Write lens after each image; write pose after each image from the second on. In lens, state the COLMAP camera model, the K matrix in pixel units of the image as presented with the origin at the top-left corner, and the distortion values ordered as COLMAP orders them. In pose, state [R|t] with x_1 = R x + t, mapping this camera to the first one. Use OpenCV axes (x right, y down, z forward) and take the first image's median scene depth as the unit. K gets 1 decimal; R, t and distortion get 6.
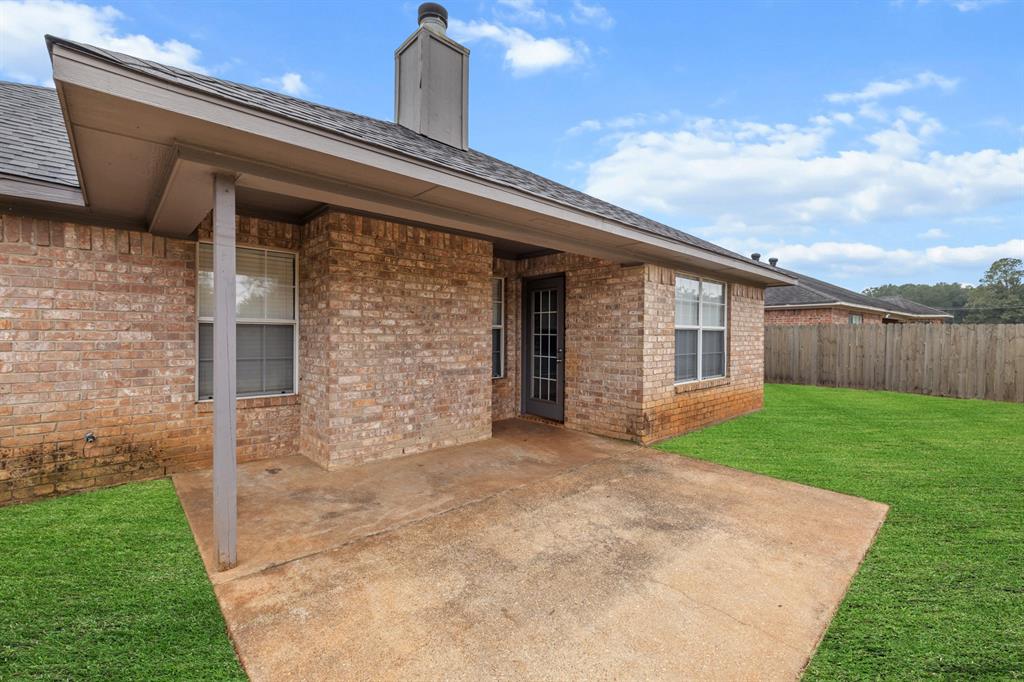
lens RADIAL K [[432.6, 0, 517.7], [0, 432.6, 337.7], [0, 0, 1]] dist [0.000490, -0.000111]
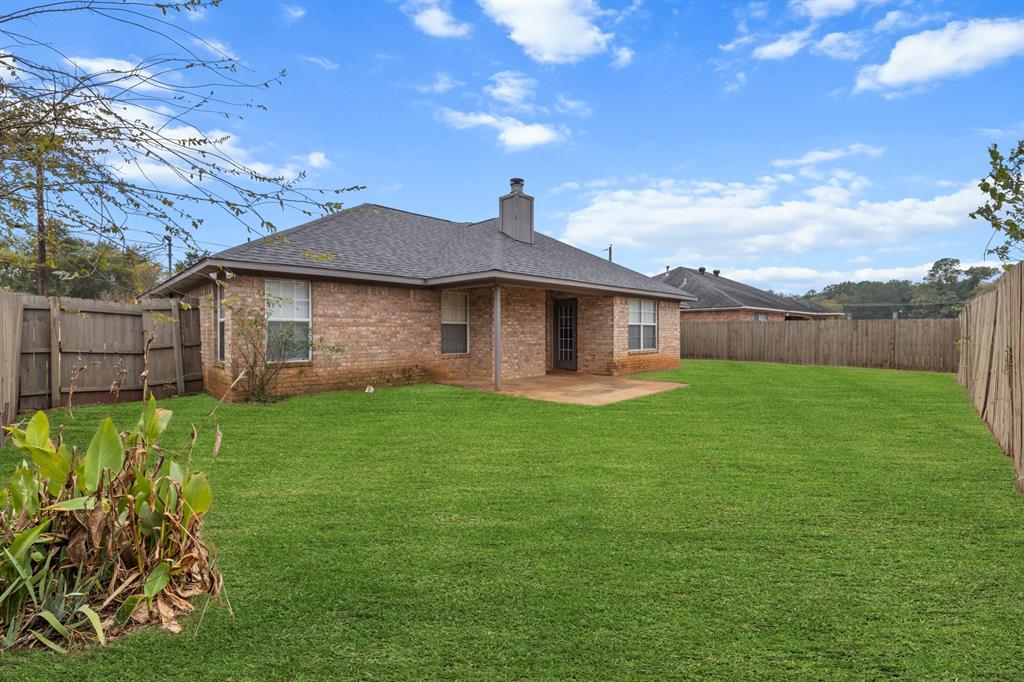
lens RADIAL K [[432.6, 0, 517.7], [0, 432.6, 337.7], [0, 0, 1]] dist [0.000490, -0.000111]
pose [[0.998863, -0.009525, 0.046702, -0.261677], [0.009228, 0.999936, 0.006583, 0.022791], [-0.046761, -0.006145, 0.998887, -1.022253]]
